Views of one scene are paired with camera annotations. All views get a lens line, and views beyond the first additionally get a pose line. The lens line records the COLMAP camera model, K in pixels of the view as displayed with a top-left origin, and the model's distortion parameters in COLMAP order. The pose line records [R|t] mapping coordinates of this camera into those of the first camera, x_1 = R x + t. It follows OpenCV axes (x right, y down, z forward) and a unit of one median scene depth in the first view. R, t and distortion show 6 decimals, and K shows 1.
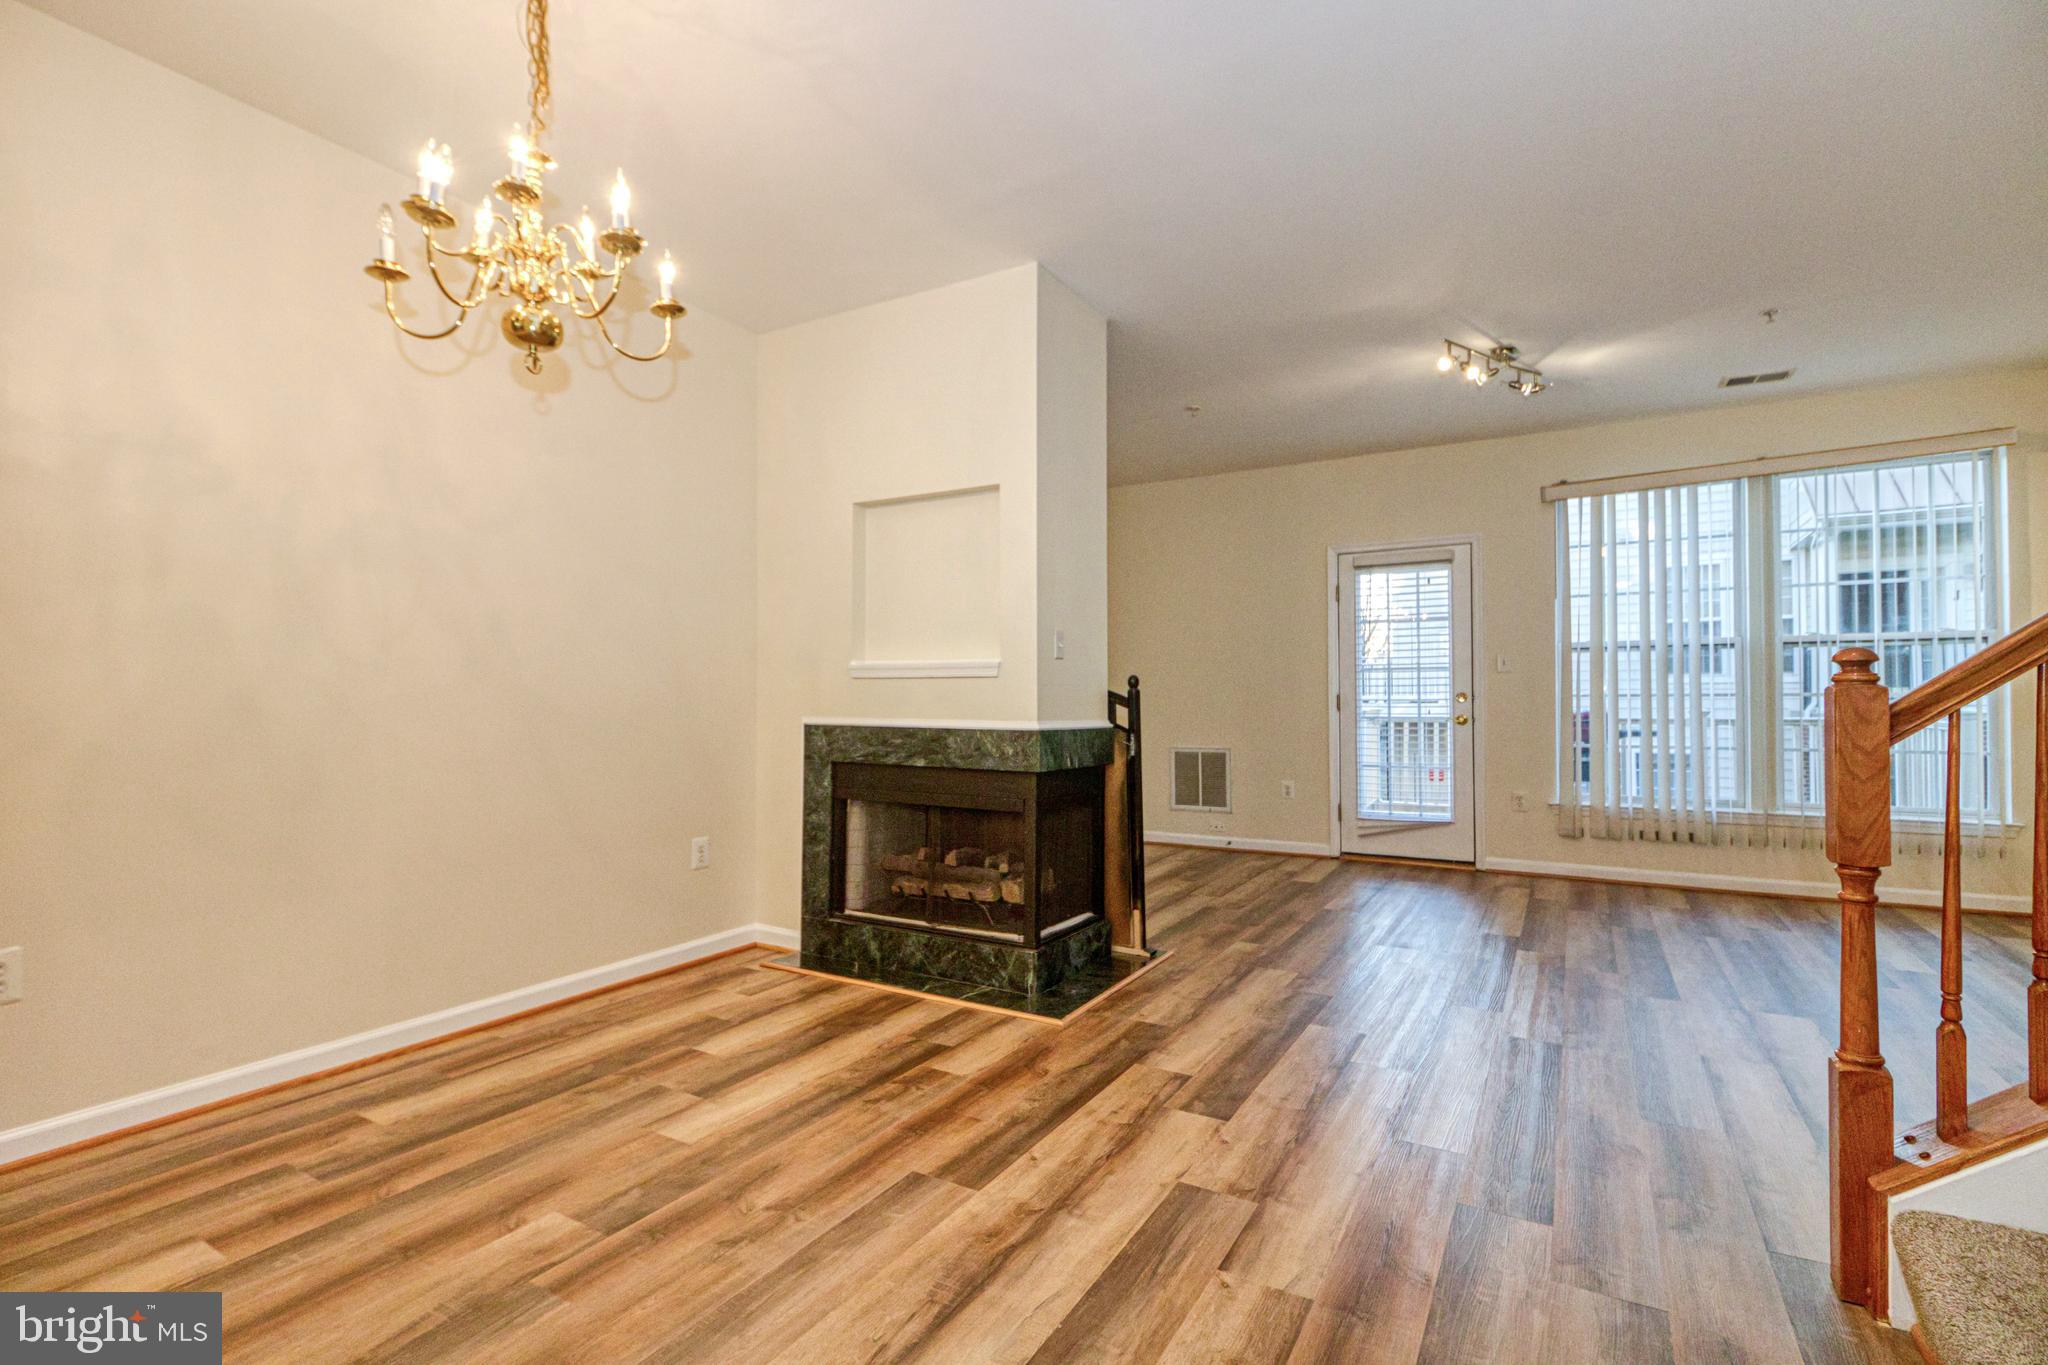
lens RADIAL K [[914.8, 0, 1024.0], [0, 914.8, 682.5], [0, 0, 1]] dist [0.001183, -0.000200]
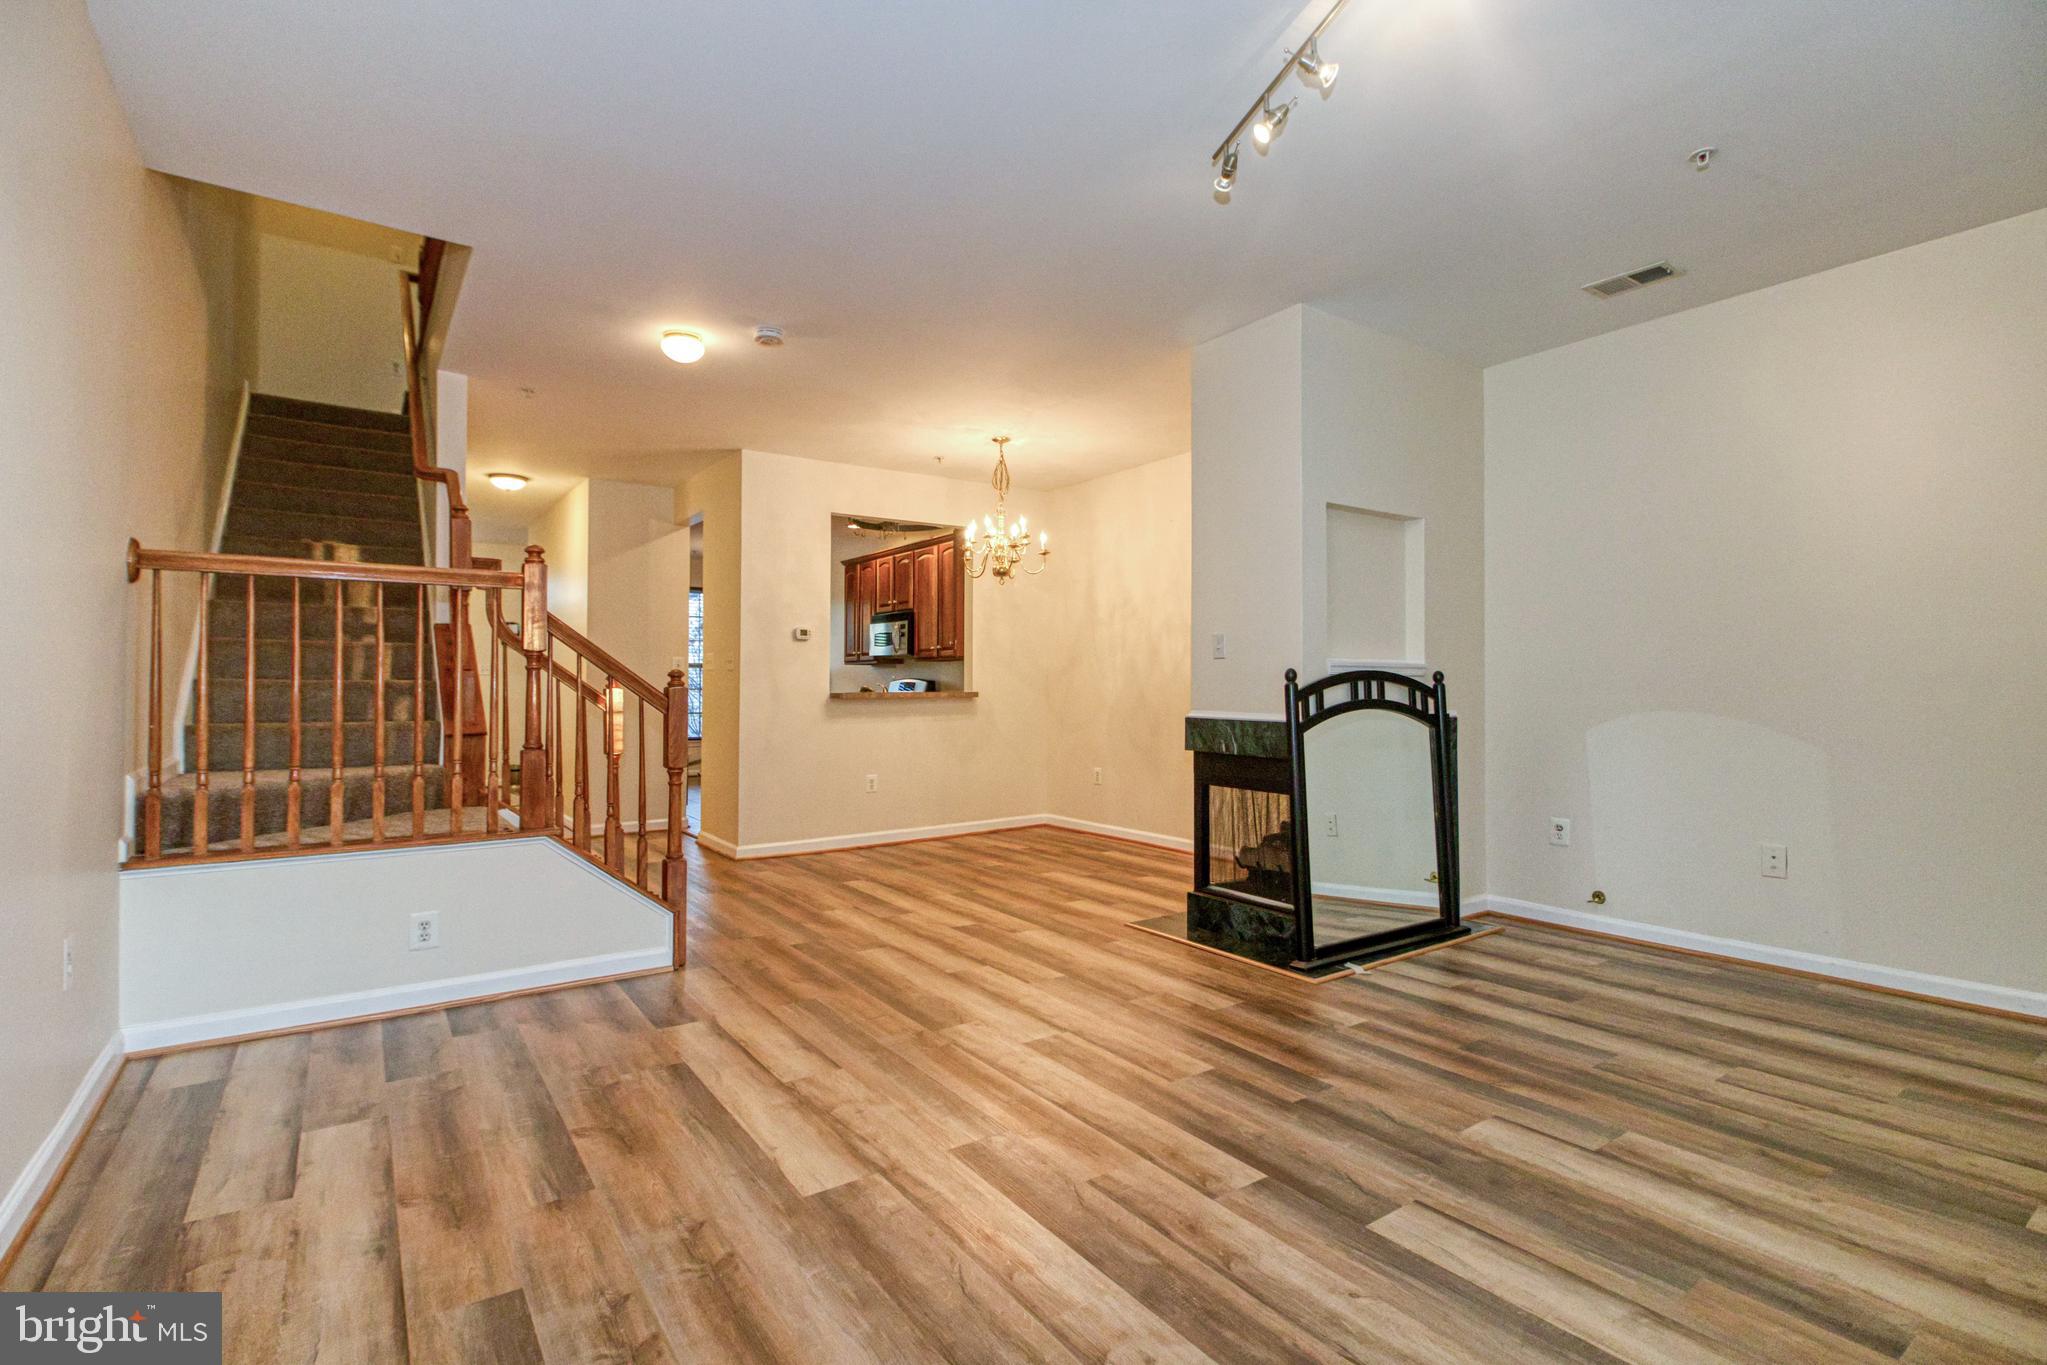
lens RADIAL K [[941.5, 0, 1023.5], [0, 941.5, 682.5], [0, 0, 1]] dist [0.001884, -0.001085]
pose [[-0.395391, -0.006224, -0.918492, 1.768286], [0.016218, 0.999774, -0.013756, 0.025145], [0.918370, -0.020335, -0.395200, 1.771421]]
